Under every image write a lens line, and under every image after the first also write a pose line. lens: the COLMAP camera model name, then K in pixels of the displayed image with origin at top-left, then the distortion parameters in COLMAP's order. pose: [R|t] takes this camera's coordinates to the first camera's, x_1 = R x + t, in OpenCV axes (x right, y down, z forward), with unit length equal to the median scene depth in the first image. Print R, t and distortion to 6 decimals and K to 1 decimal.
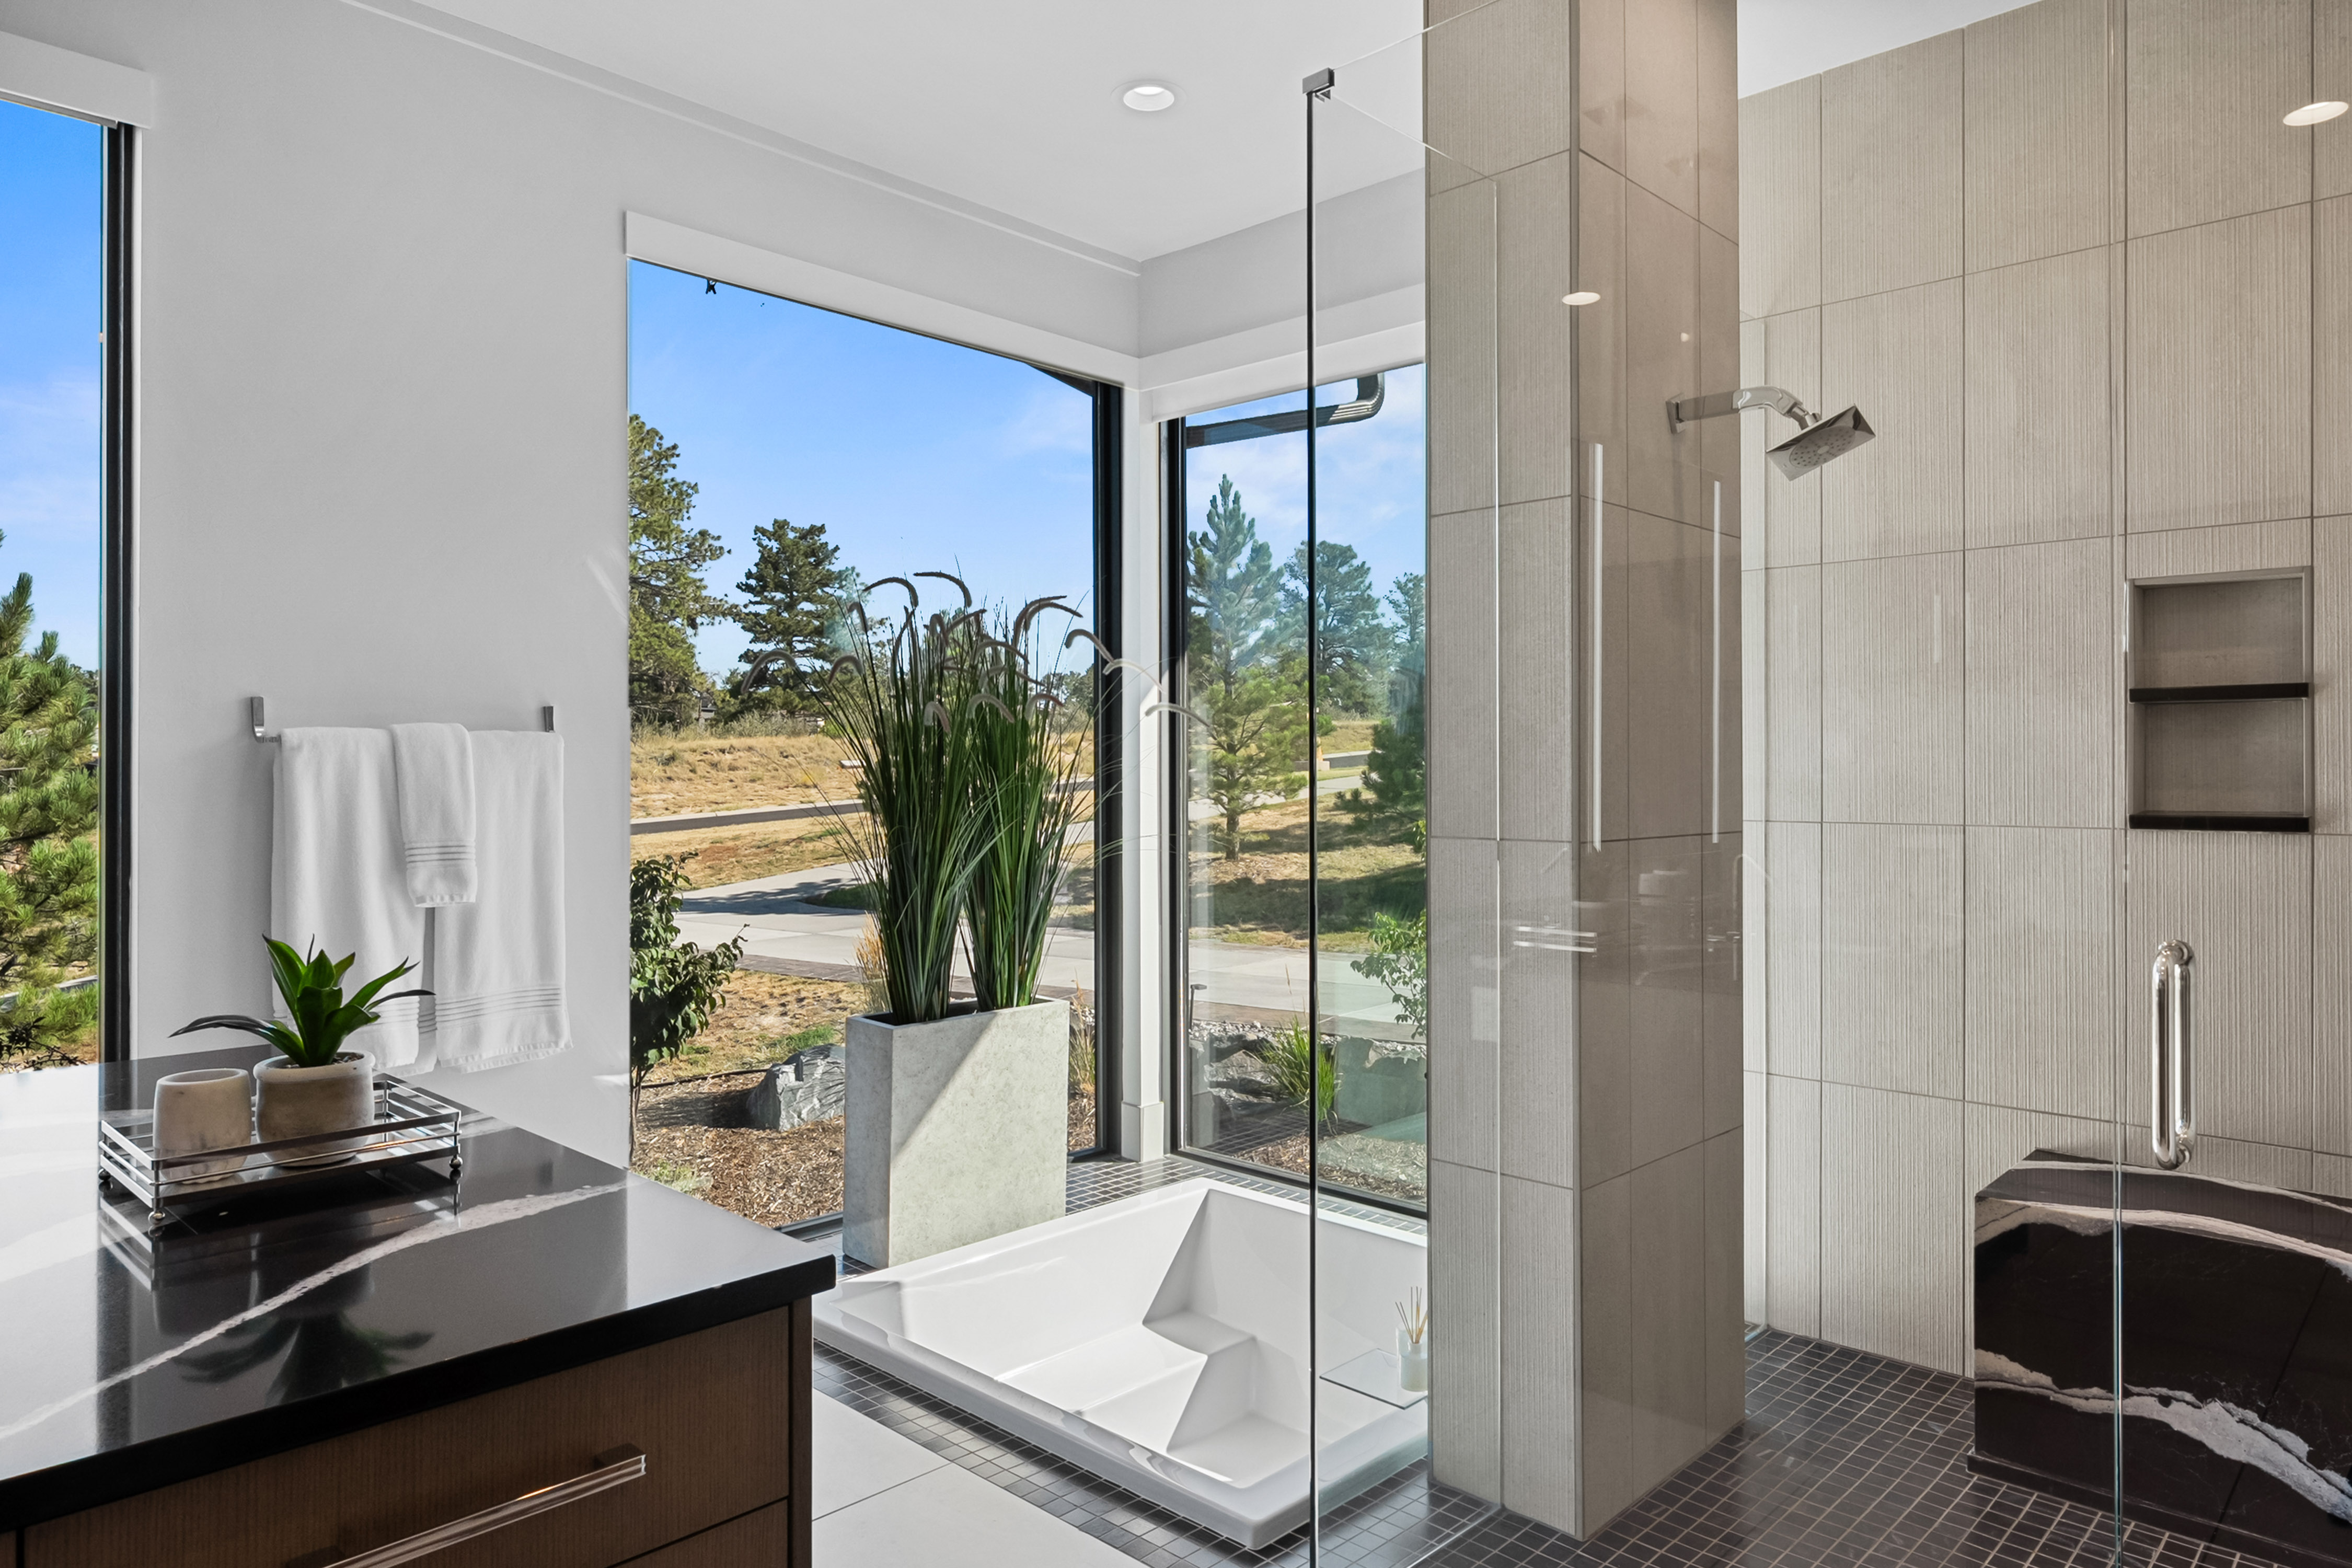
lens RADIAL K [[1462.8, 0, 1168.8], [0, 1462.8, 769.1], [0, 0, 1]] dist [-0.007804, 0.004039]
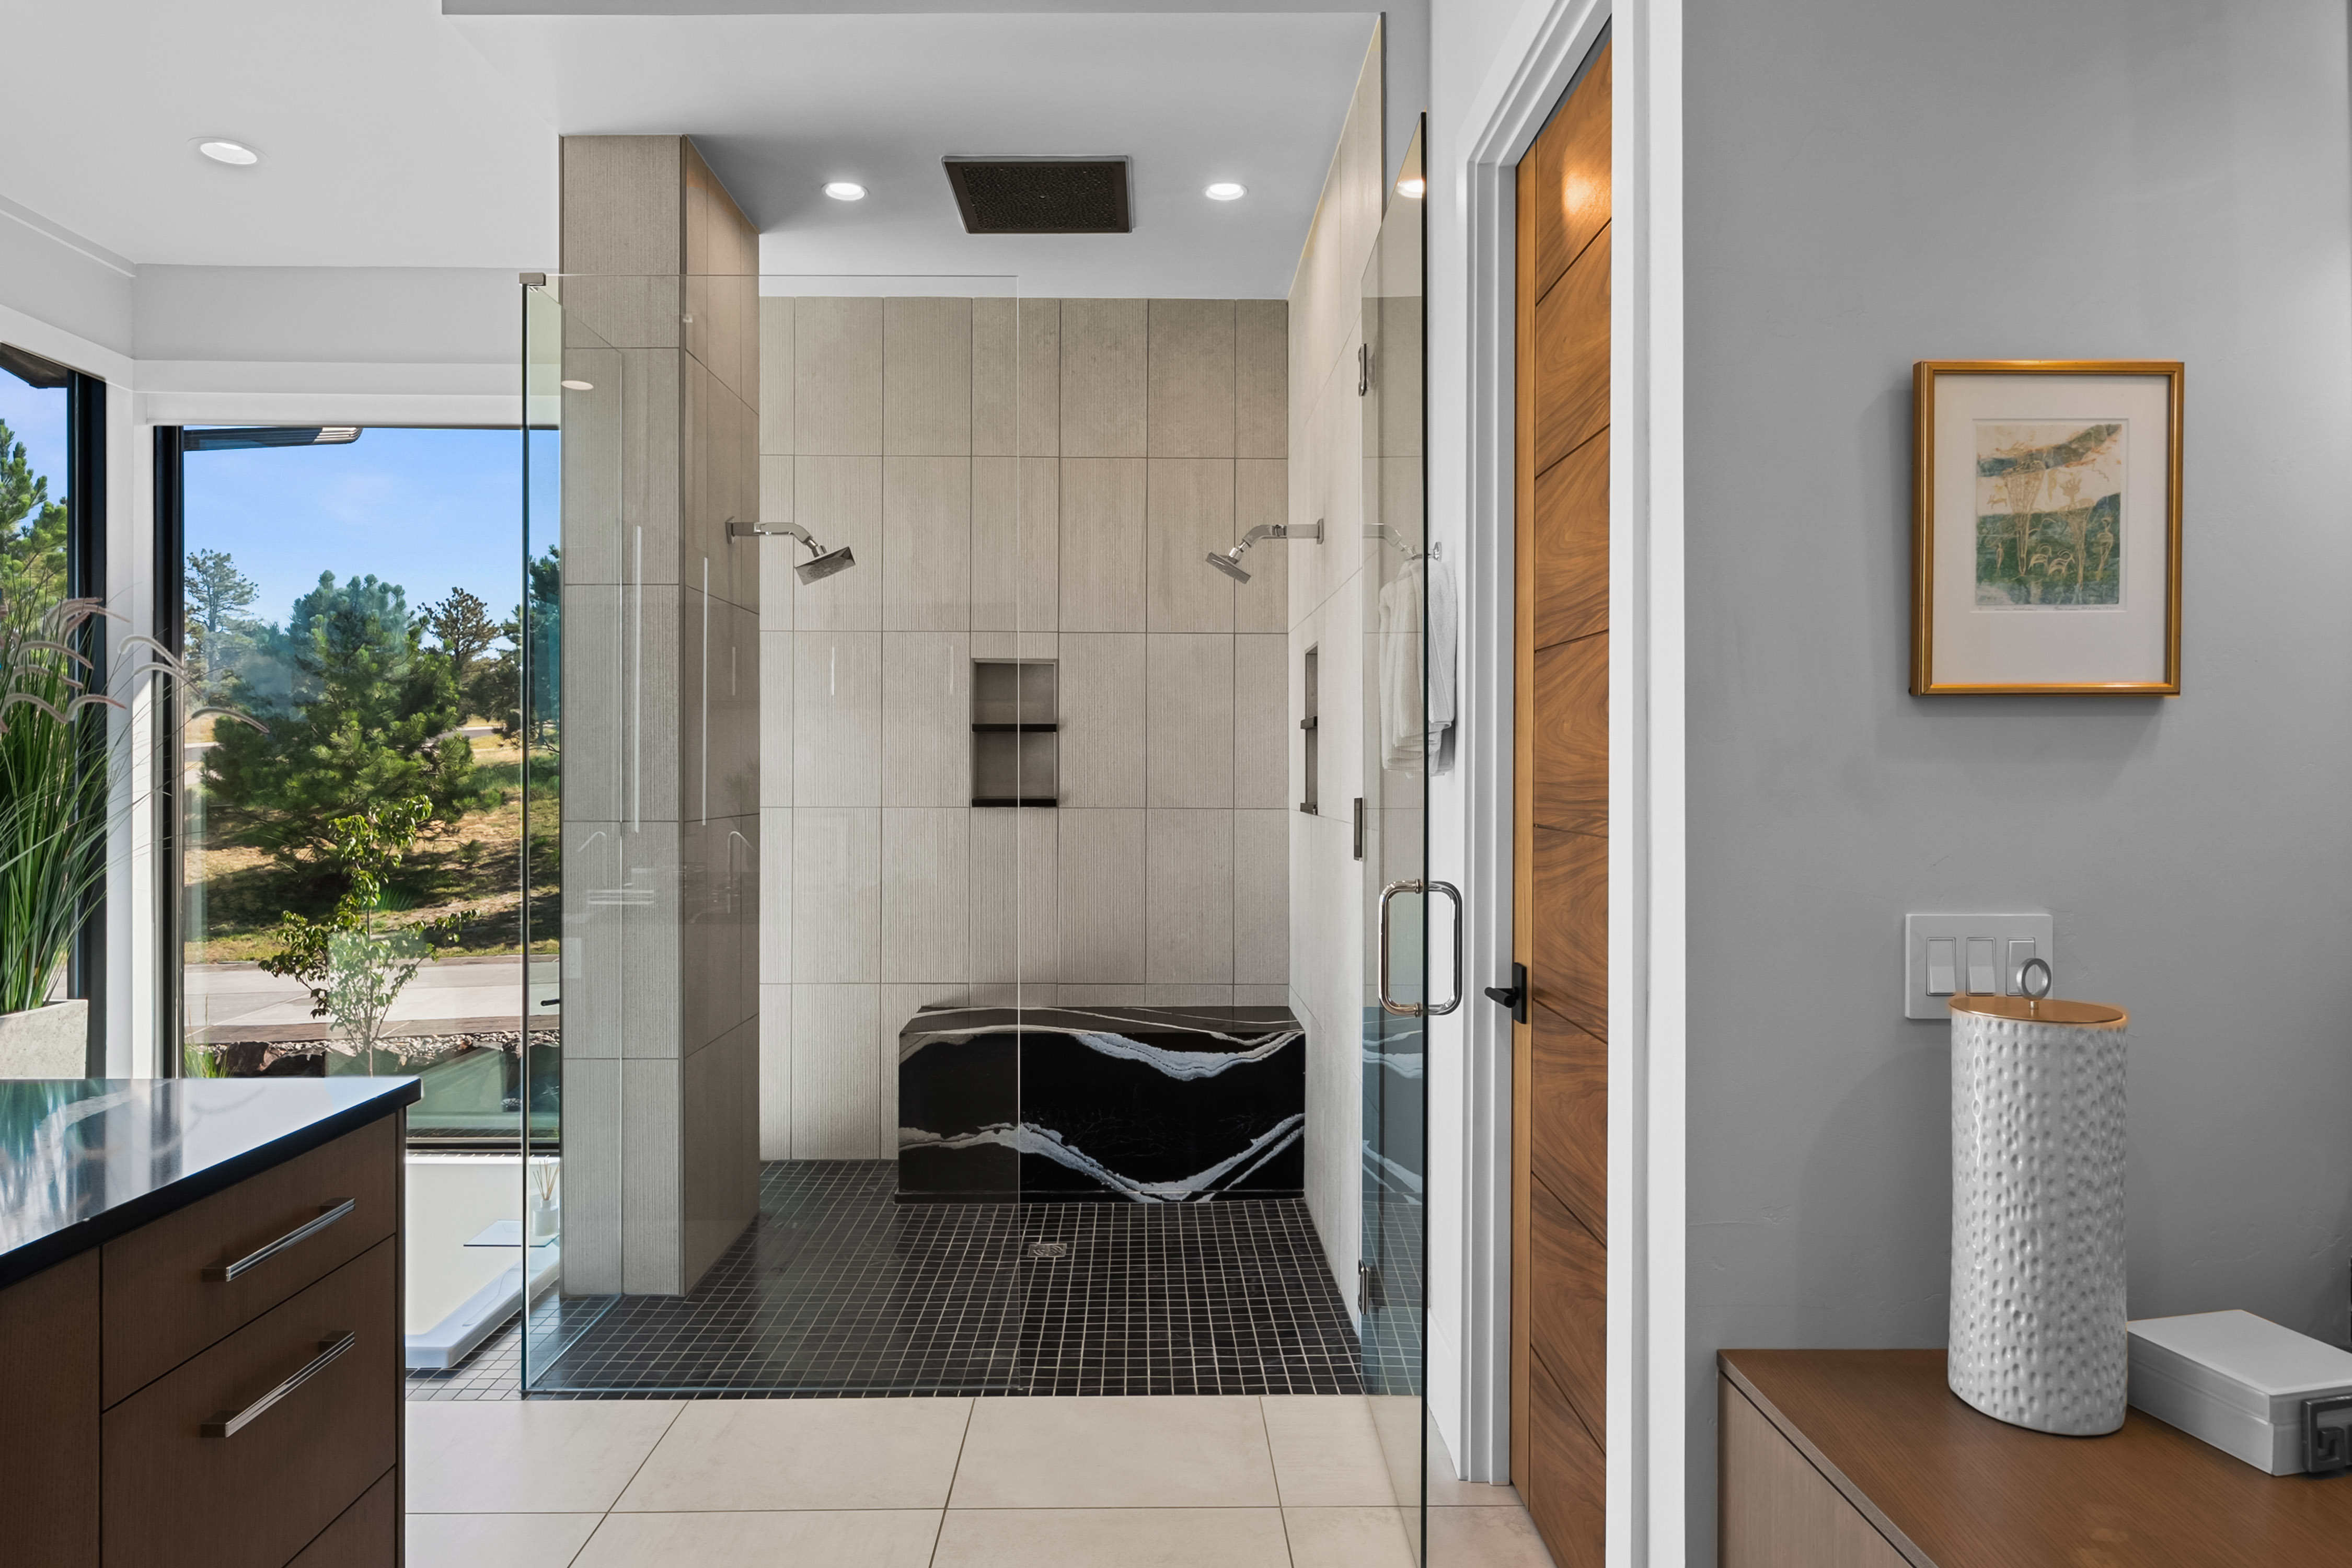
lens RADIAL K [[1420.9, 0, 1173.2], [0, 1420.9, 779.9], [0, 0, 1]] dist [0.001704, 0.000013]
pose [[0.698422, -0.002972, 0.715680, -0.356175], [-0.003789, 0.999962, 0.007851, -0.004301], [-0.715676, -0.008195, 0.698384, -0.313582]]
